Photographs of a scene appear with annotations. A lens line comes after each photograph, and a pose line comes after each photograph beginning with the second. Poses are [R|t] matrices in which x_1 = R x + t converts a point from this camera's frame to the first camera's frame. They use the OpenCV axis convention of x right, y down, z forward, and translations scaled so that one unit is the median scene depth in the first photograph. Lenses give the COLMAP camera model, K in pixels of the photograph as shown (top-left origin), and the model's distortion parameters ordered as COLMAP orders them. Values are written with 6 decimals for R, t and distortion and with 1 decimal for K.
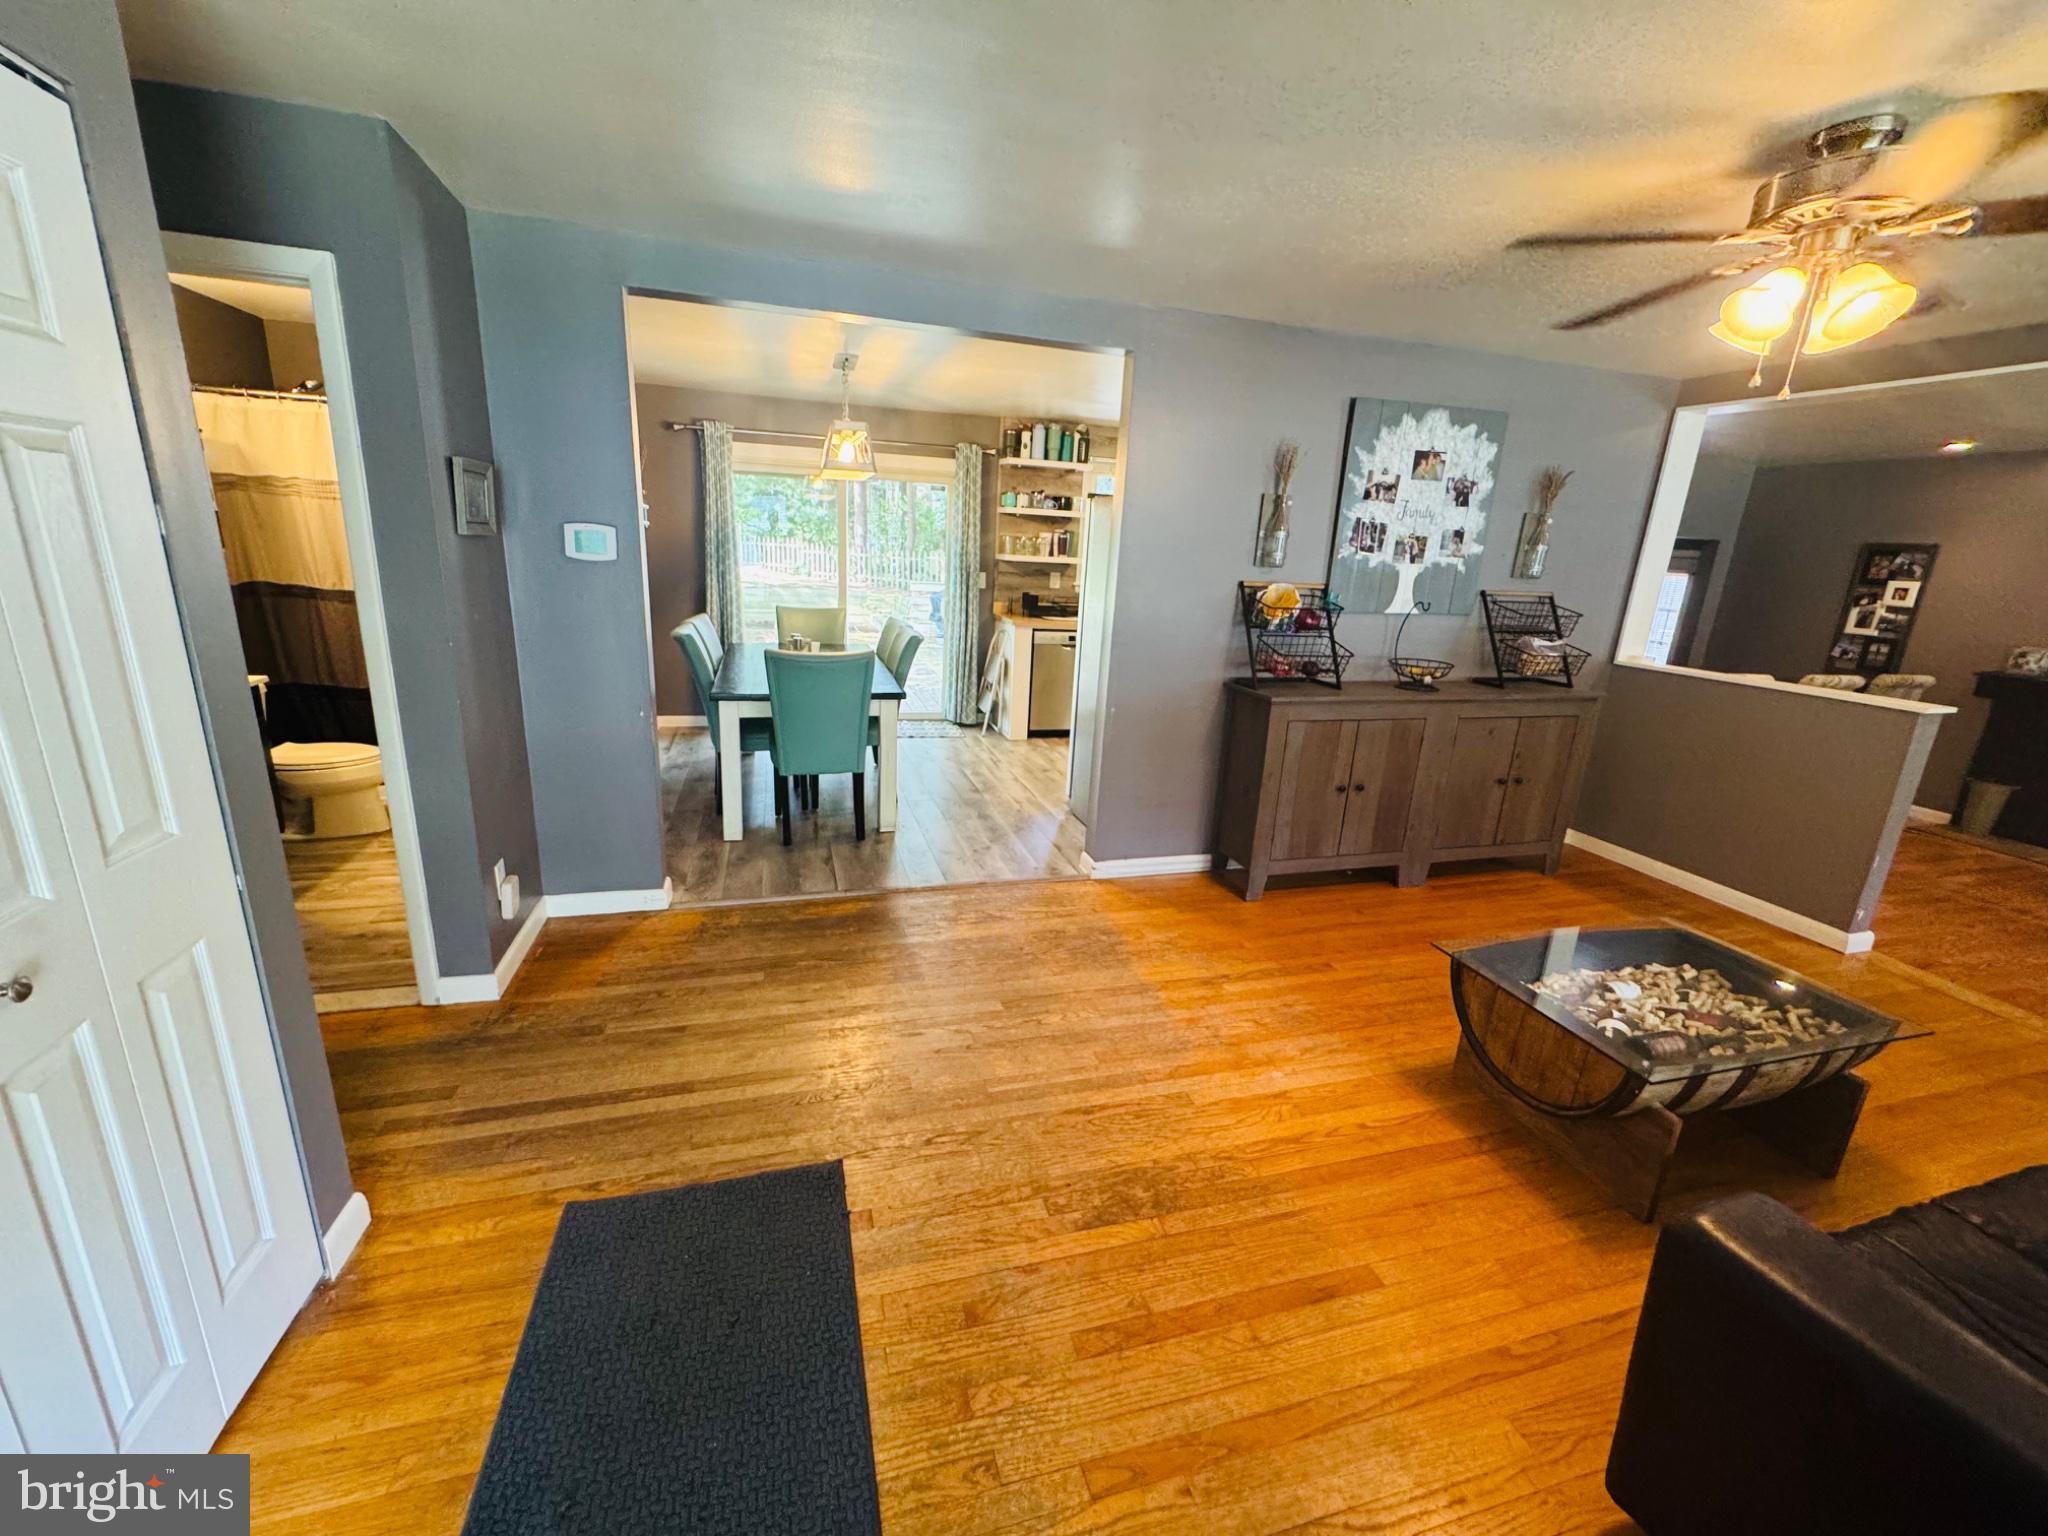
lens RADIAL K [[815.5, 0, 1024.8], [0, 815.5, 760.8], [0, 0, 1]] dist [0.000080, 0.000058]
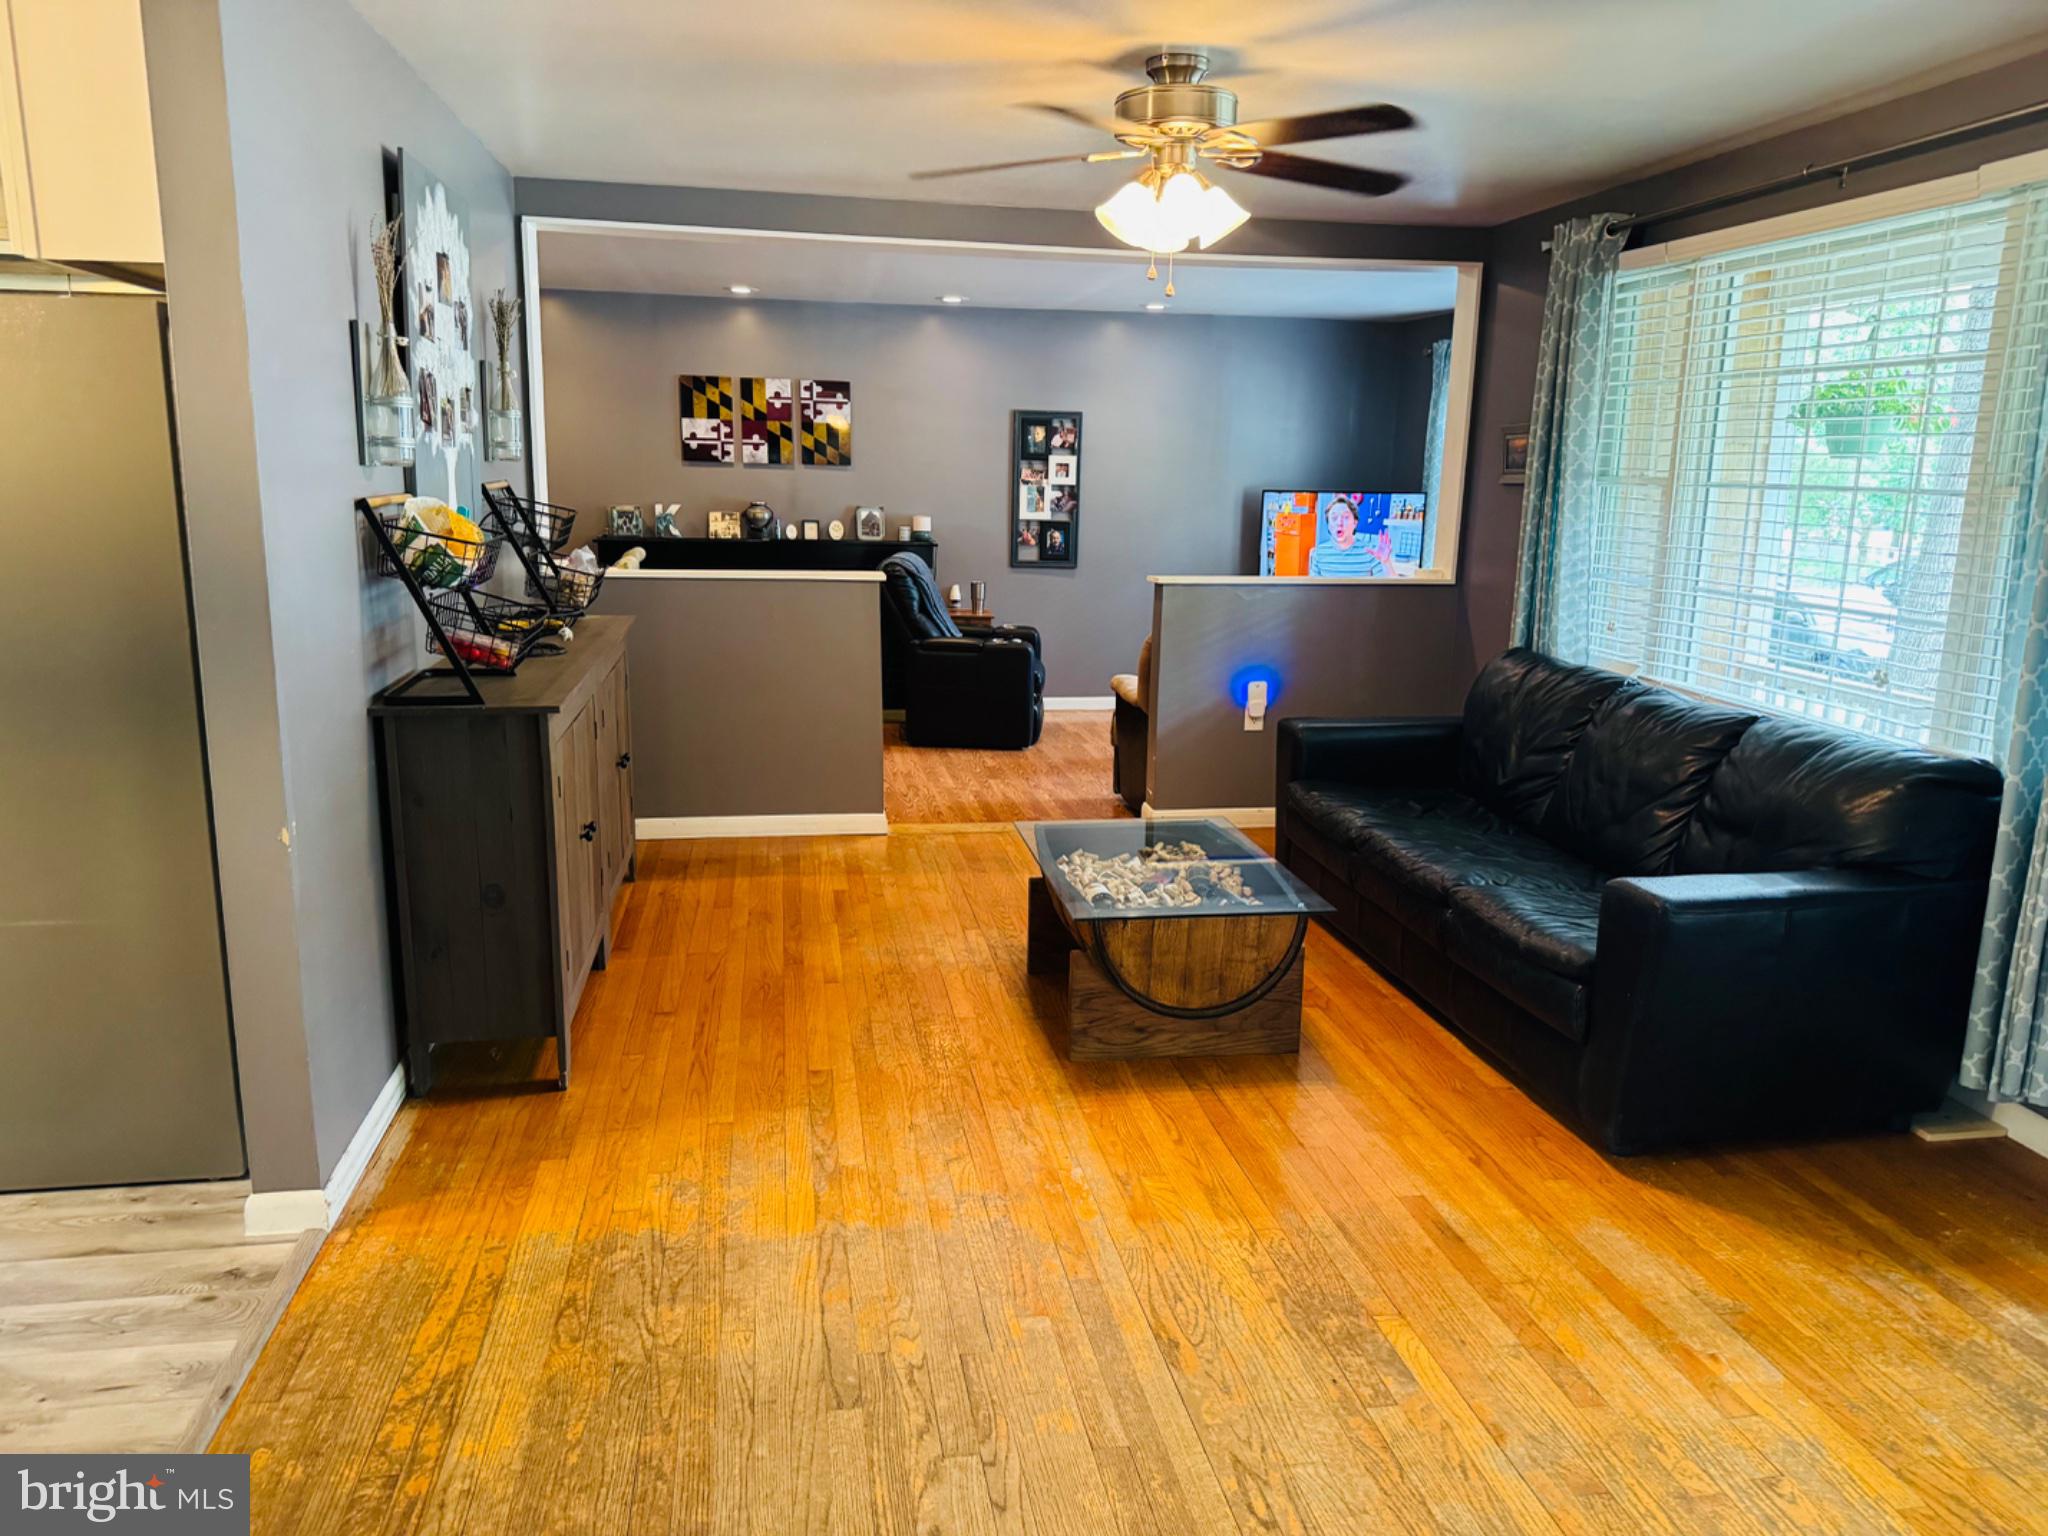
lens RADIAL K [[1445.8, 0, 1032.8], [0, 1445.8, 764.5], [0, 0, 1]] dist [0.012893, -0.003222]
pose [[0.101231, -0.247873, 0.963489, -0.819588], [0.243786, 0.945118, 0.217533, -0.232311], [-0.964531, 0.212864, 0.156103, 0.773405]]
